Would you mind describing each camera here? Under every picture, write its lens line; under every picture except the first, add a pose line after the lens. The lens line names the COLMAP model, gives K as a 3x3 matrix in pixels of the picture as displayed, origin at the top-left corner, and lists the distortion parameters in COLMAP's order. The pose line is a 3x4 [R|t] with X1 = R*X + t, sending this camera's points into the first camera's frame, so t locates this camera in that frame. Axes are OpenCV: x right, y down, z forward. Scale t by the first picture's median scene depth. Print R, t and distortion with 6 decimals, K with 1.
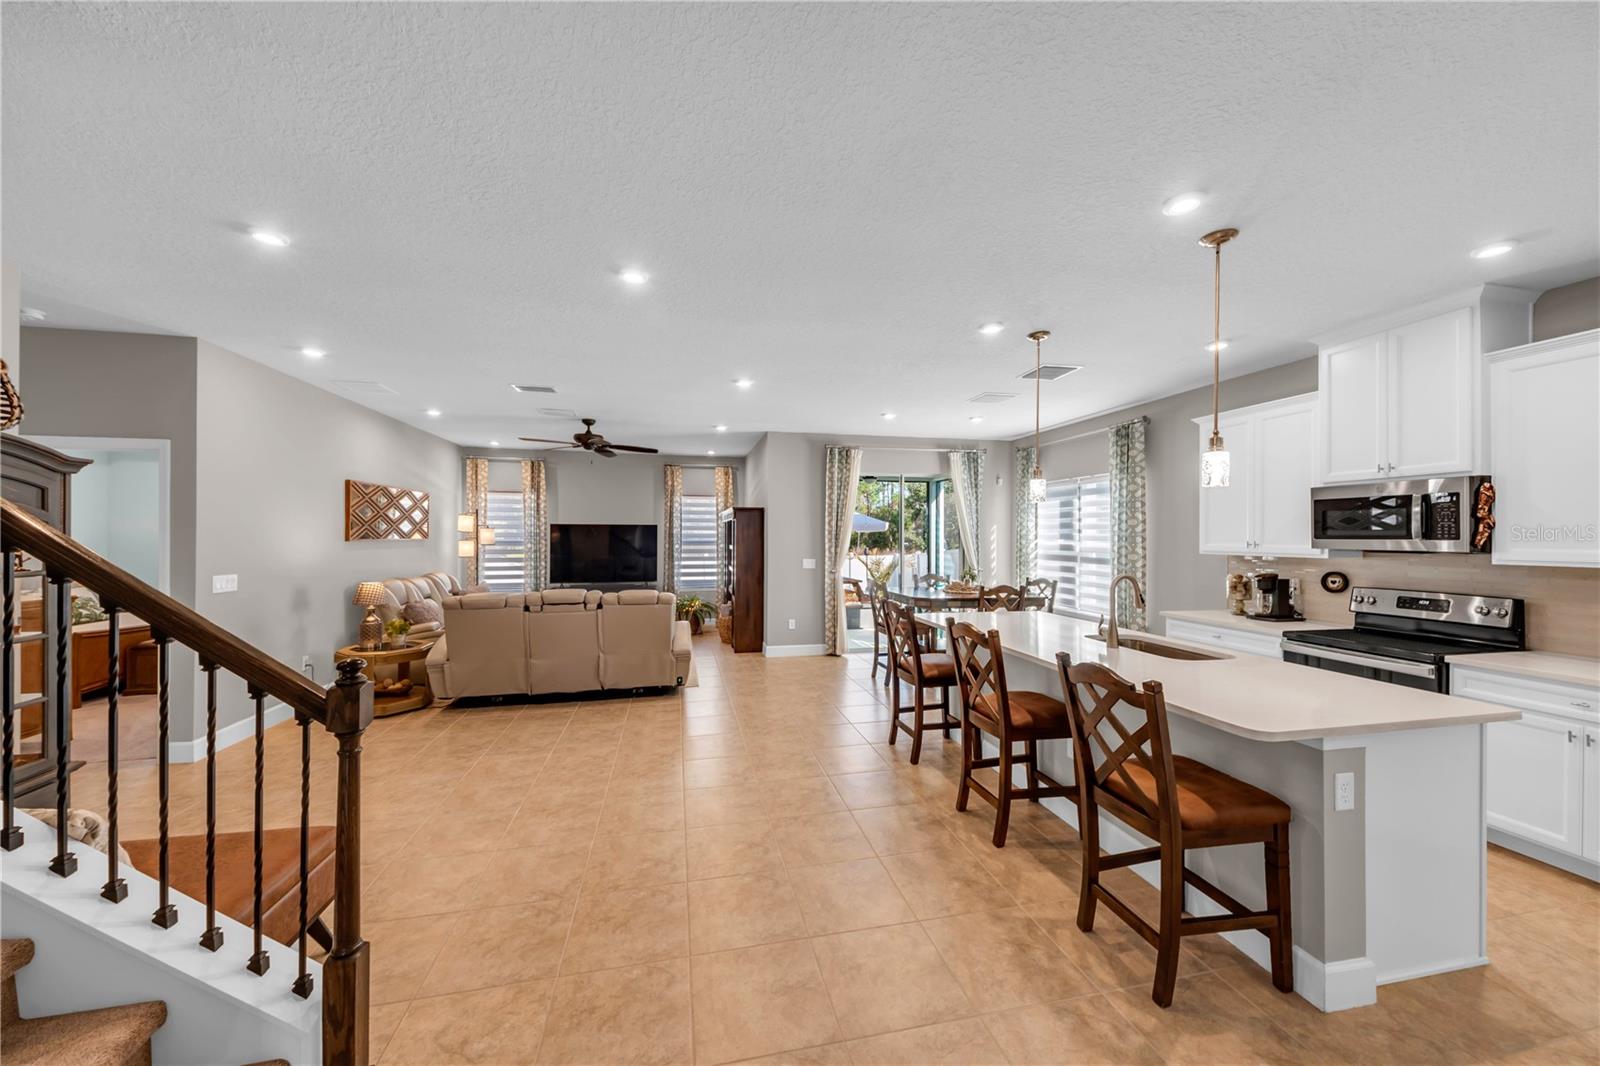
lens RADIAL K [[568.0, 0, 802.9], [0, 568.0, 531.1], [0, 0, 1]] dist [0.043757, -0.000013]
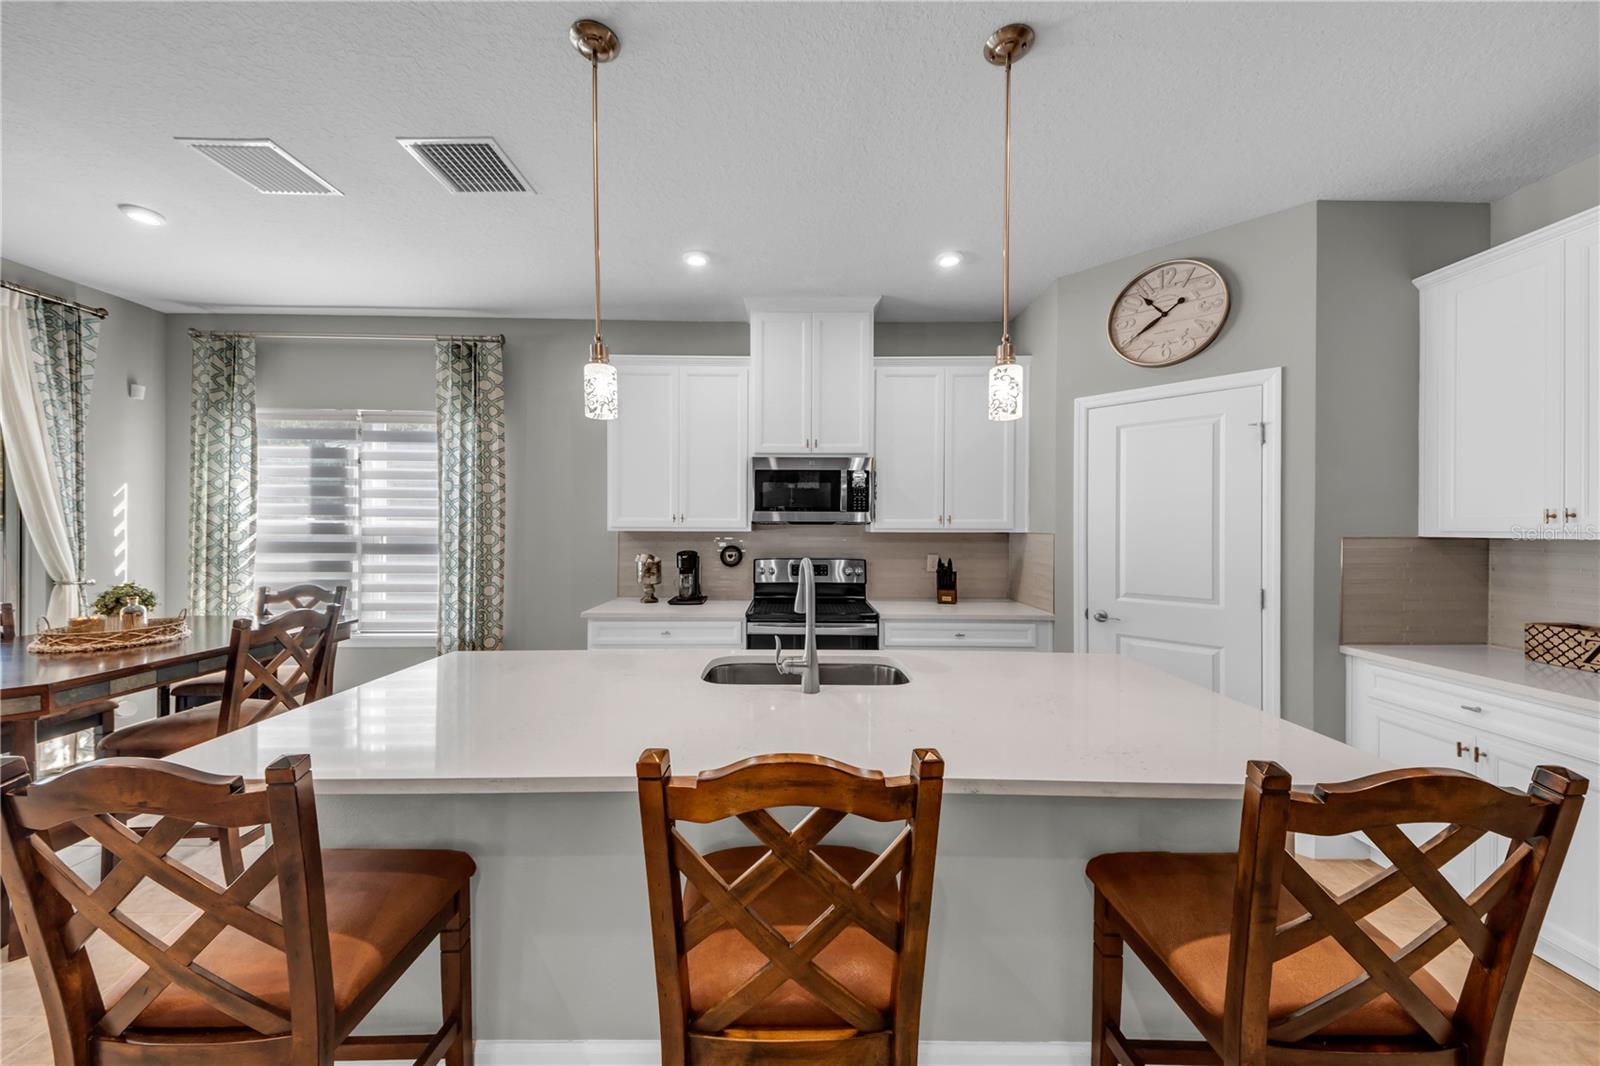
lens RADIAL K [[564.2, 0, 788.7], [0, 564.2, 528.5], [0, 0, 1]] dist [0.026868, -0.000086]
pose [[0.223923, -0.009911, 0.974556, 0.000006], [-0.011163, 0.999857, 0.012733, 0.019707], [-0.974543, -0.013730, 0.223781, 0.507361]]
